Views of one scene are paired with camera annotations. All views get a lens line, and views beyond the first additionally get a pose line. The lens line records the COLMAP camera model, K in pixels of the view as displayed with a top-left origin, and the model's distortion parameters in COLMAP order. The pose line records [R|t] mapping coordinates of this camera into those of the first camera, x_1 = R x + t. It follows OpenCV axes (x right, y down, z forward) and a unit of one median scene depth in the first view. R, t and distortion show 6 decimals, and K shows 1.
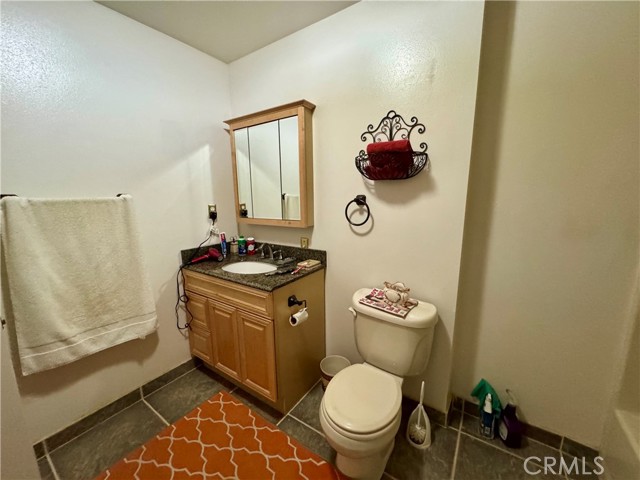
lens RADIAL K [[256.2, 0, 320.0], [0, 256.2, 240.0], [0, 0, 1]] dist [-0.001224, -0.000247]
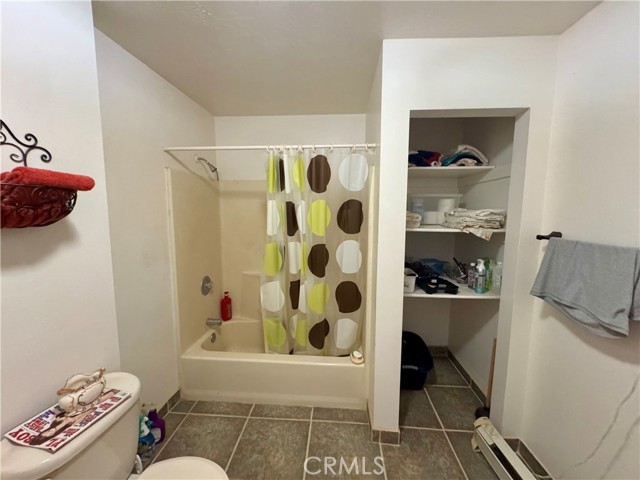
lens RADIAL K [[256.2, 0, 320.0], [0, 256.2, 240.0], [0, 0, 1]] dist [-0.001224, -0.000247]
pose [[-0.499172, -0.086344, 0.862190, -0.593687], [0.155462, 0.969953, 0.187142, -0.219156], [-0.852443, 0.227454, -0.470750, 0.724546]]
